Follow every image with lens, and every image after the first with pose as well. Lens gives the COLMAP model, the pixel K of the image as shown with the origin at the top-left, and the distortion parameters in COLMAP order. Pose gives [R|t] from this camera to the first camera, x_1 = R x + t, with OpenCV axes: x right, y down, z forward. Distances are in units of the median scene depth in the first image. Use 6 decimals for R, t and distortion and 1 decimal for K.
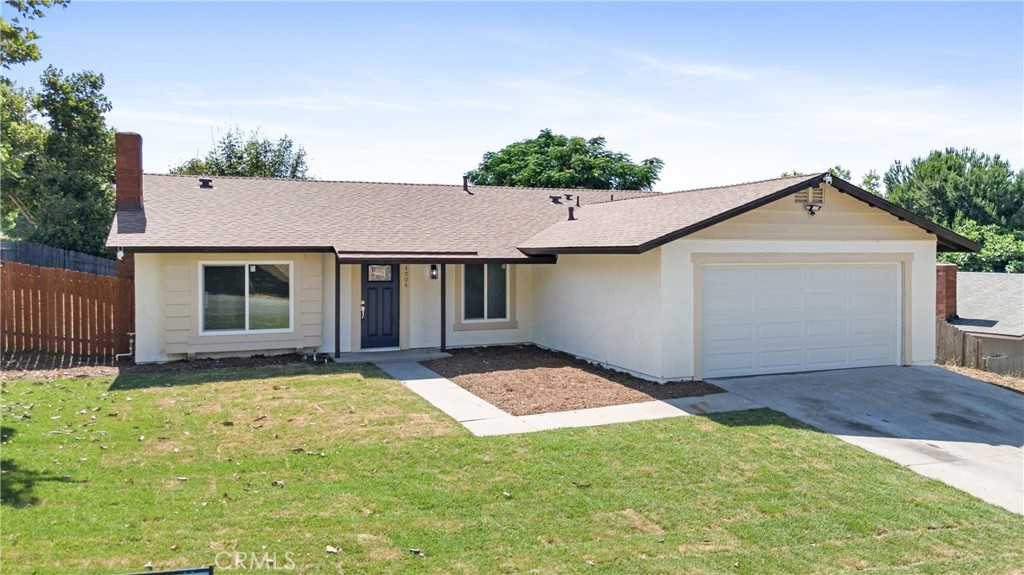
lens RADIAL K [[761.4, 0, 495.7], [0, 761.4, 283.0], [0, 0, 1]] dist [0.054477, 0.000243]
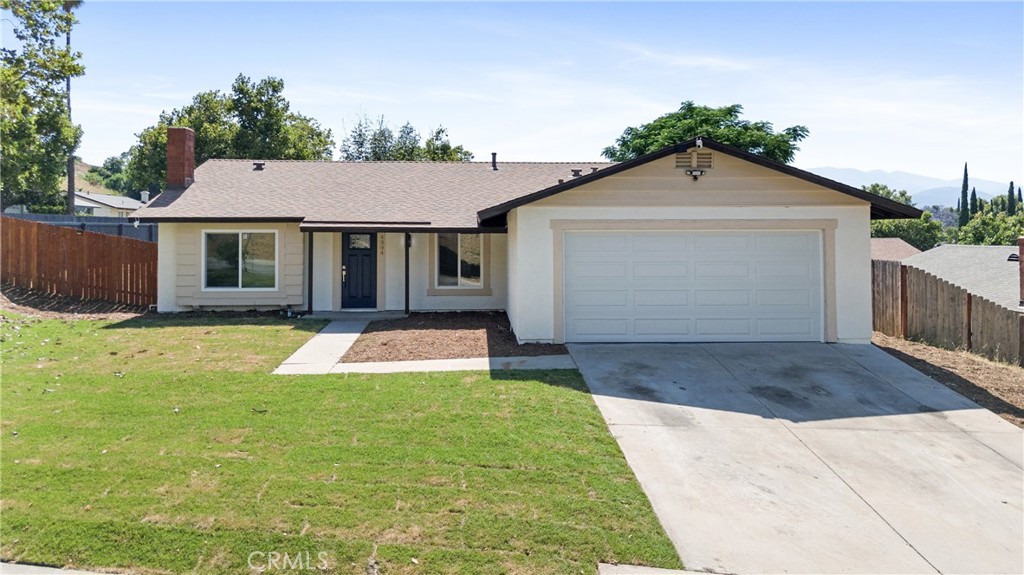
lens RADIAL K [[787.9, 0, 501.9], [0, 787.9, 236.1], [0, 0, 1]] dist [0.040076, -0.001000]
pose [[0.941119, 0.001086, -0.338074, 0.450612], [-0.014360, 0.999221, -0.036765, 0.019401], [0.337770, 0.039455, 0.940401, -0.018299]]
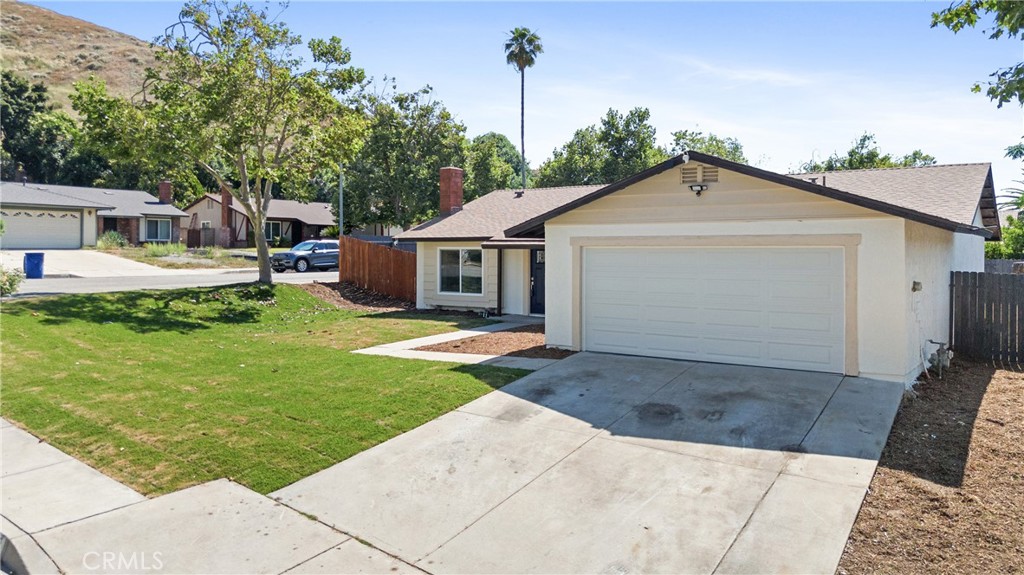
lens RADIAL K [[761.4, 0, 495.7], [0, 761.4, 283.0], [0, 0, 1]] dist [0.054477, 0.000243]
pose [[0.529286, 0.037585, -0.847611, 0.939486], [-0.037207, 0.999085, 0.021068, 0.007624], [0.847627, 0.020386, 0.530200, 0.250983]]
